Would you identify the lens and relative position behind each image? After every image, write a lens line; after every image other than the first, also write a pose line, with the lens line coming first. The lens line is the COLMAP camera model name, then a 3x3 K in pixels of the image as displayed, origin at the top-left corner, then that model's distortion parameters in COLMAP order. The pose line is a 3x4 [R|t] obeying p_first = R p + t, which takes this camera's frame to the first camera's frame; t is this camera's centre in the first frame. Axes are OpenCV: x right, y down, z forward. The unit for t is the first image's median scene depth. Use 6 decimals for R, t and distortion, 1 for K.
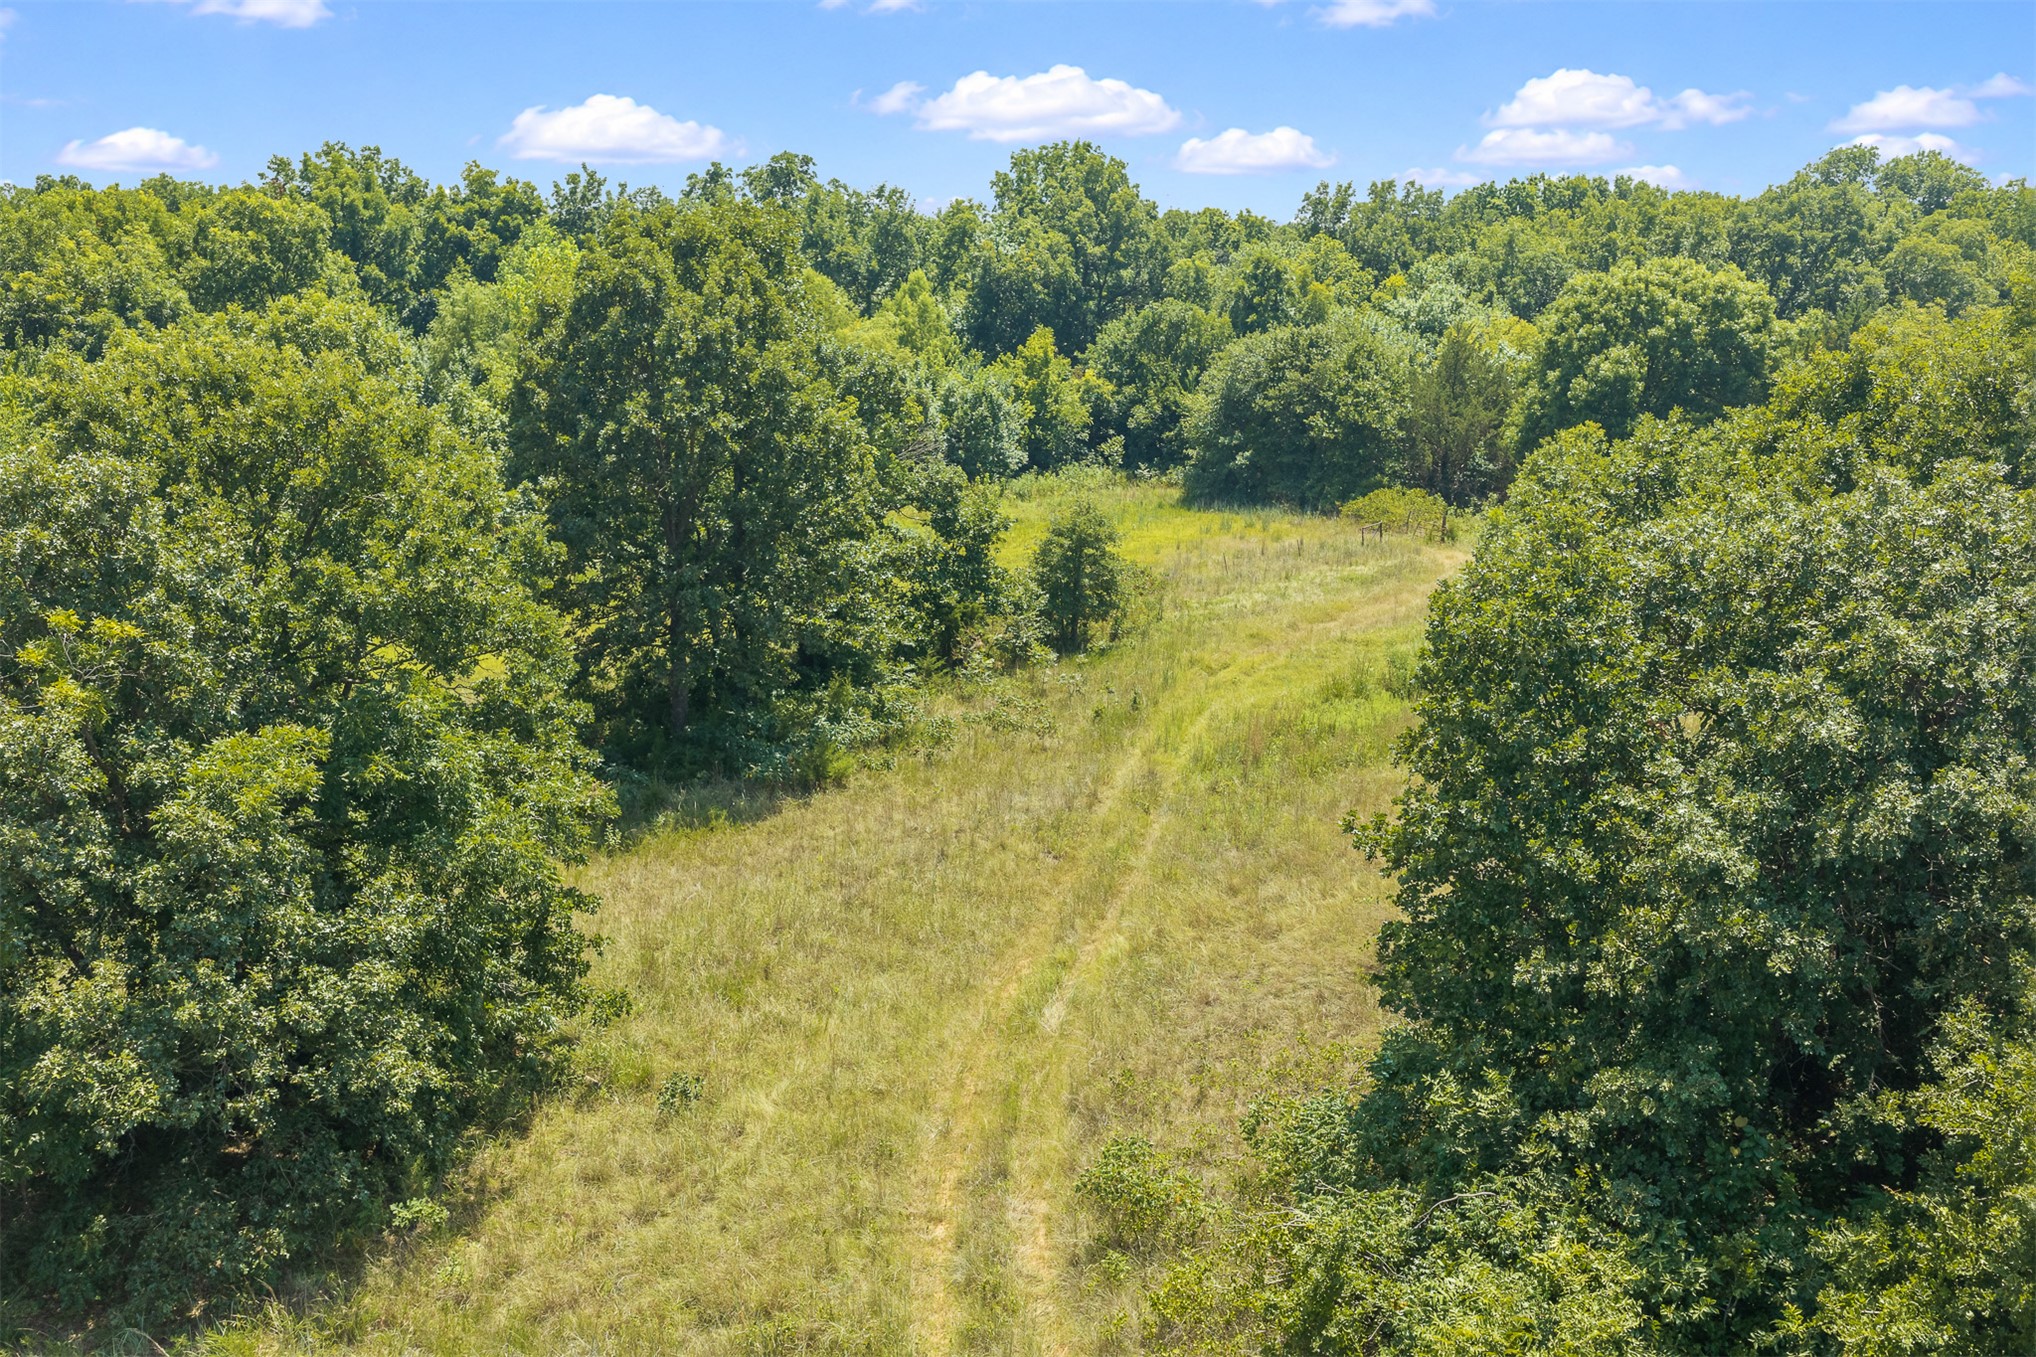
lens RADIAL K [[1700.8, 0, 1035.0], [0, 1700.8, 681.8], [0, 0, 1]] dist [0.033417, -0.044439]
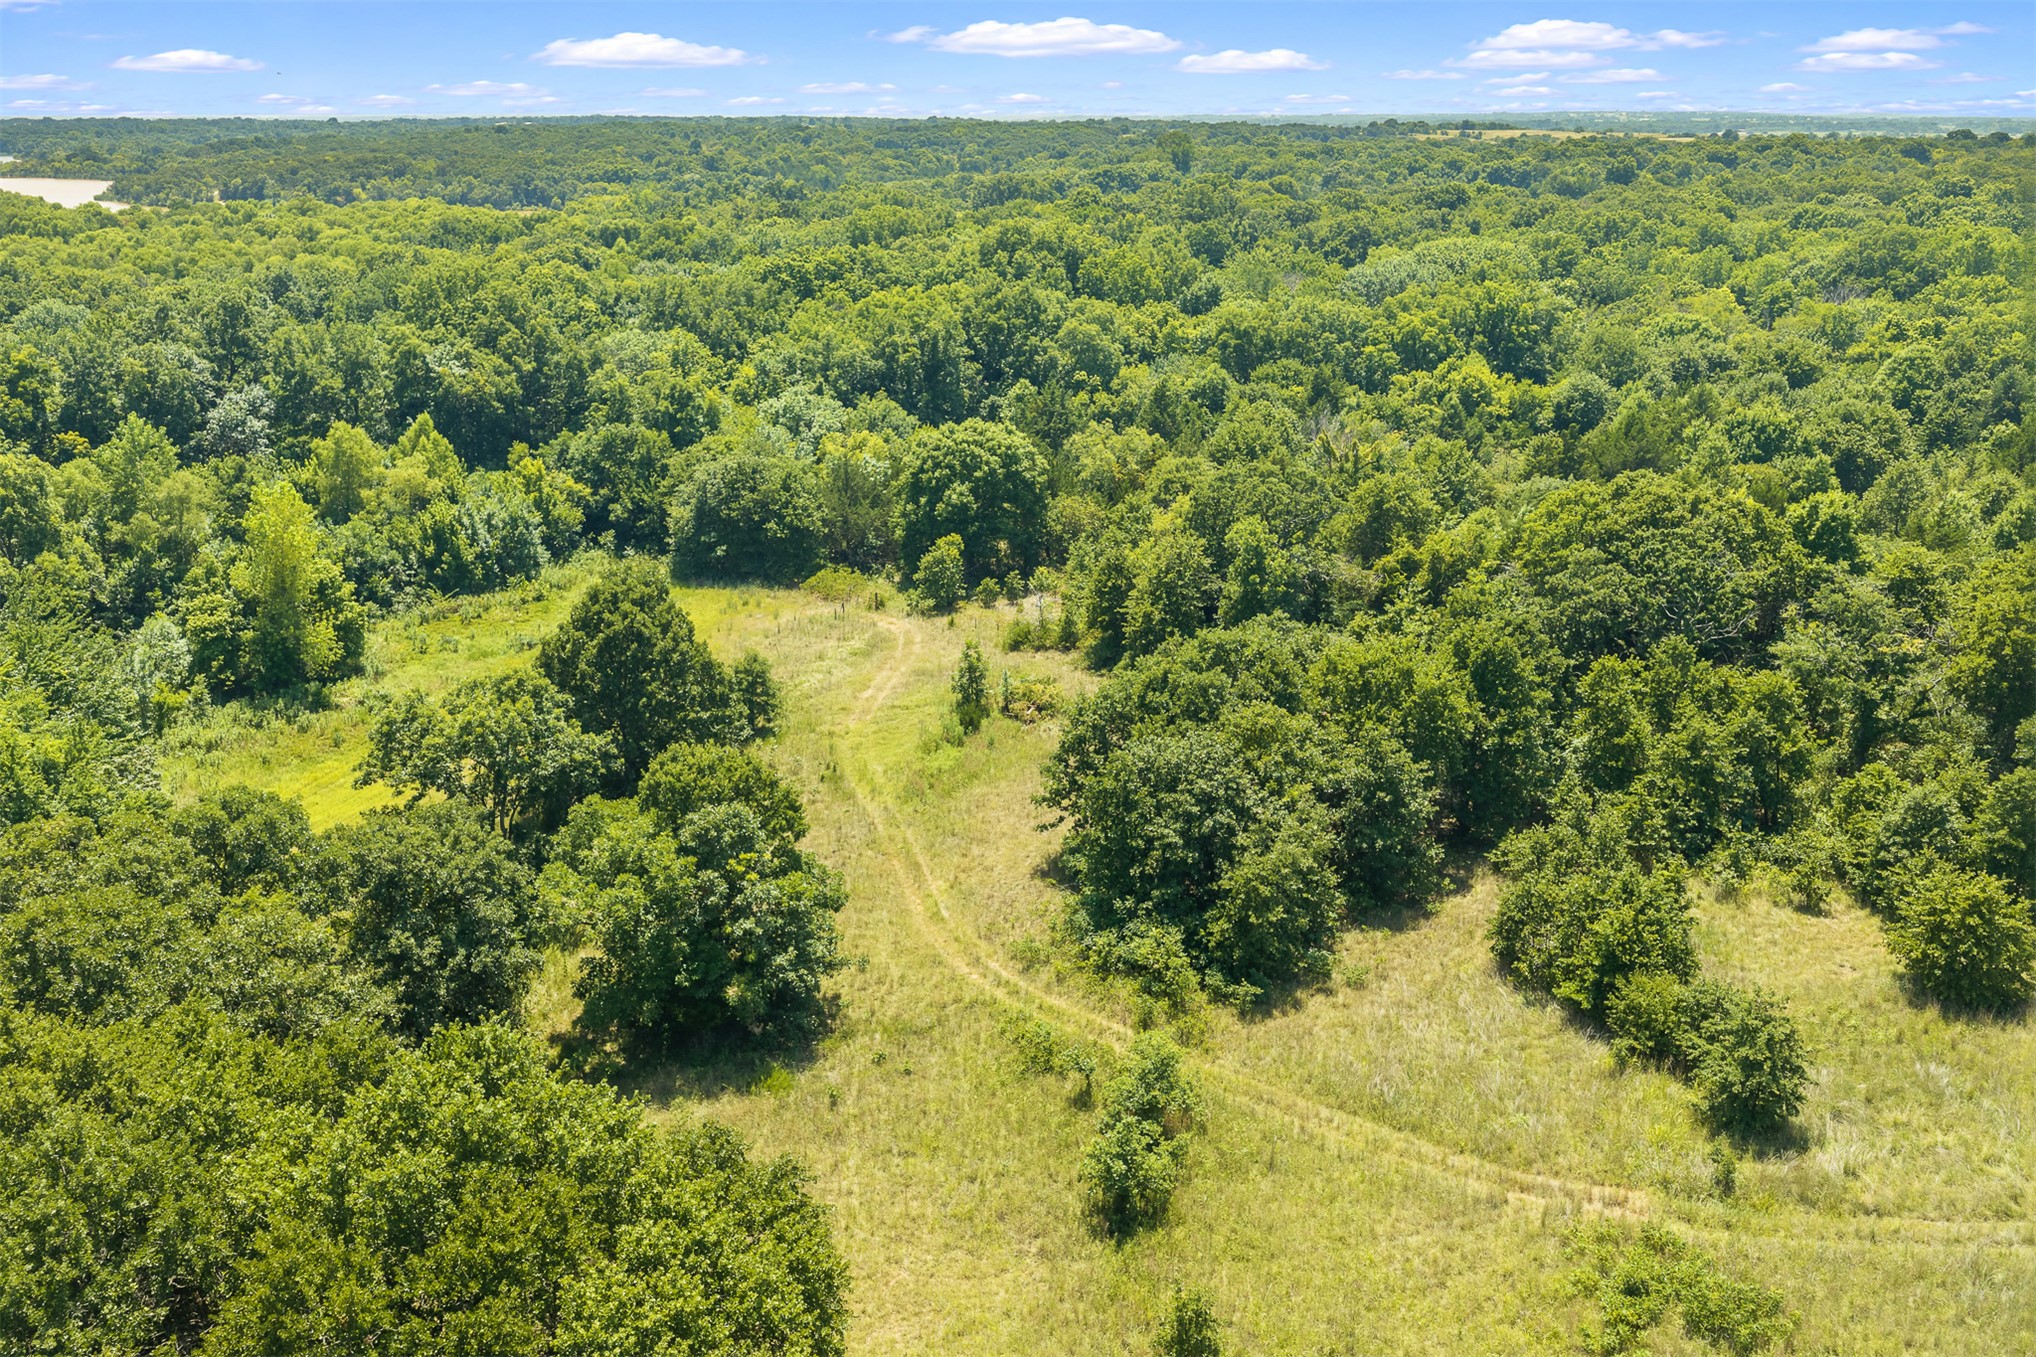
lens RADIAL K [[1700.8, 0, 1010.6], [0, 1700.8, 682.8], [0, 0, 1]] dist [0.033417, -0.044439]
pose [[0.893306, -0.150905, 0.423359, -0.354522], [0.119865, 0.987823, 0.099187, -0.156004], [-0.433171, -0.037859, 0.900516, -0.553005]]
